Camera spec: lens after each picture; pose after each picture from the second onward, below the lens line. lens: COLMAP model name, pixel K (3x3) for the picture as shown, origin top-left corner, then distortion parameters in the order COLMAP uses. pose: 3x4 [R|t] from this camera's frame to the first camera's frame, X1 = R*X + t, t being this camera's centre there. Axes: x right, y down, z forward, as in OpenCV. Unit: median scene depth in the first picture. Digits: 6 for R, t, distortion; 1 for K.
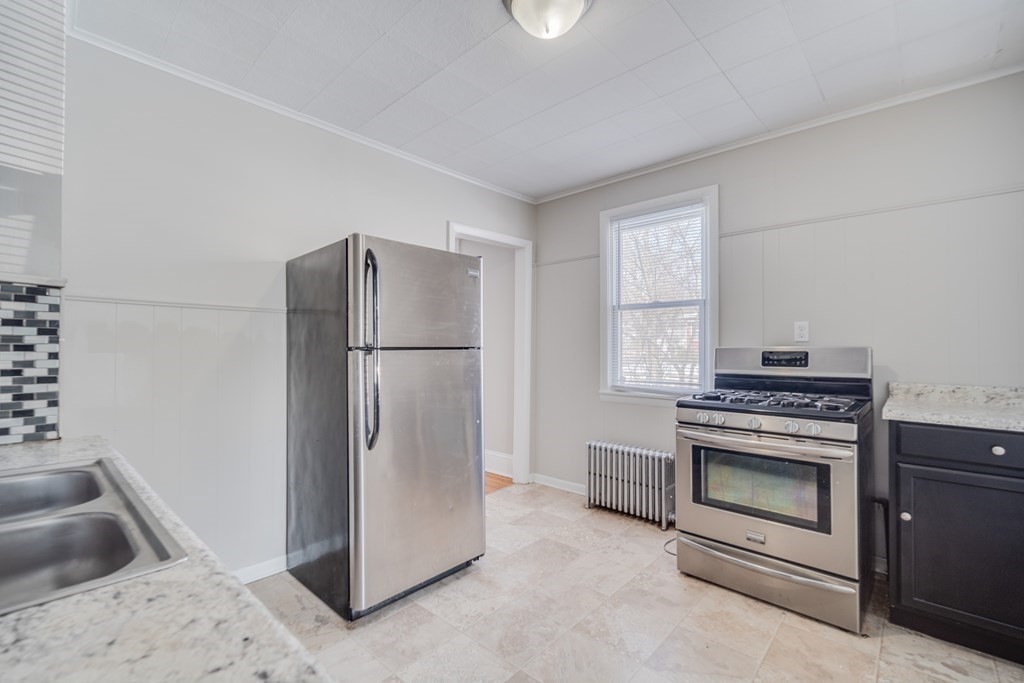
lens RADIAL K [[451.8, 0, 515.5], [0, 451.8, 347.3], [0, 0, 1]] dist [-0.000071, -0.000953]
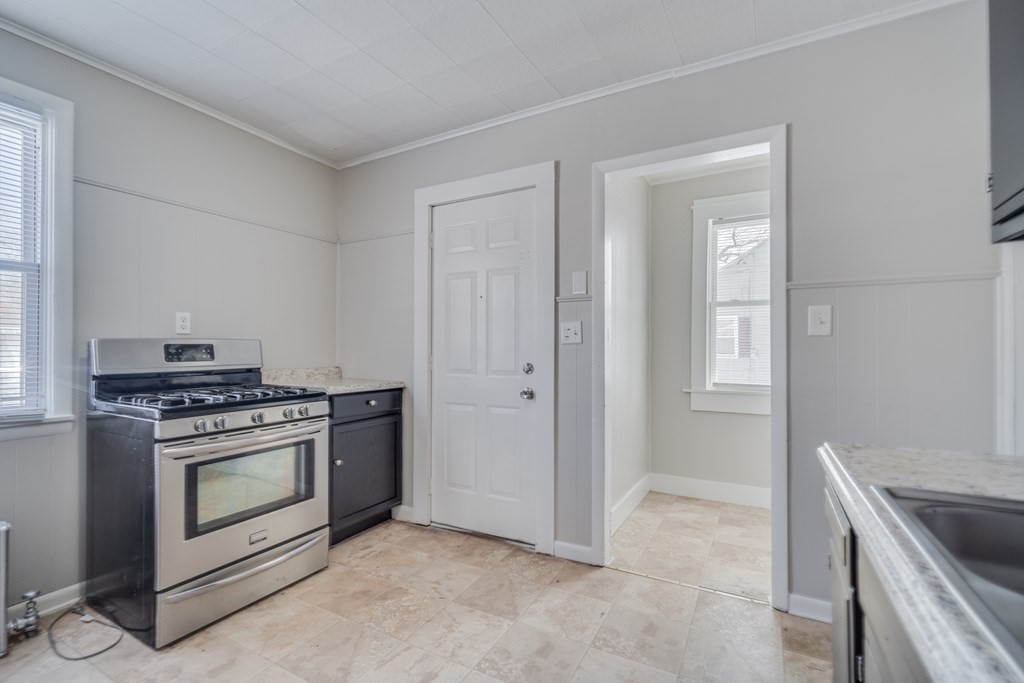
lens RADIAL K [[451.8, 0, 519.4], [0, 451.8, 344.4], [0, 0, 1]] dist [-0.000071, -0.000953]
pose [[-0.244422, 0.006793, 0.969645, -0.613842], [0.001946, 0.999977, -0.006515, 0.023384], [-0.969667, 0.000295, -0.244429, 0.804478]]
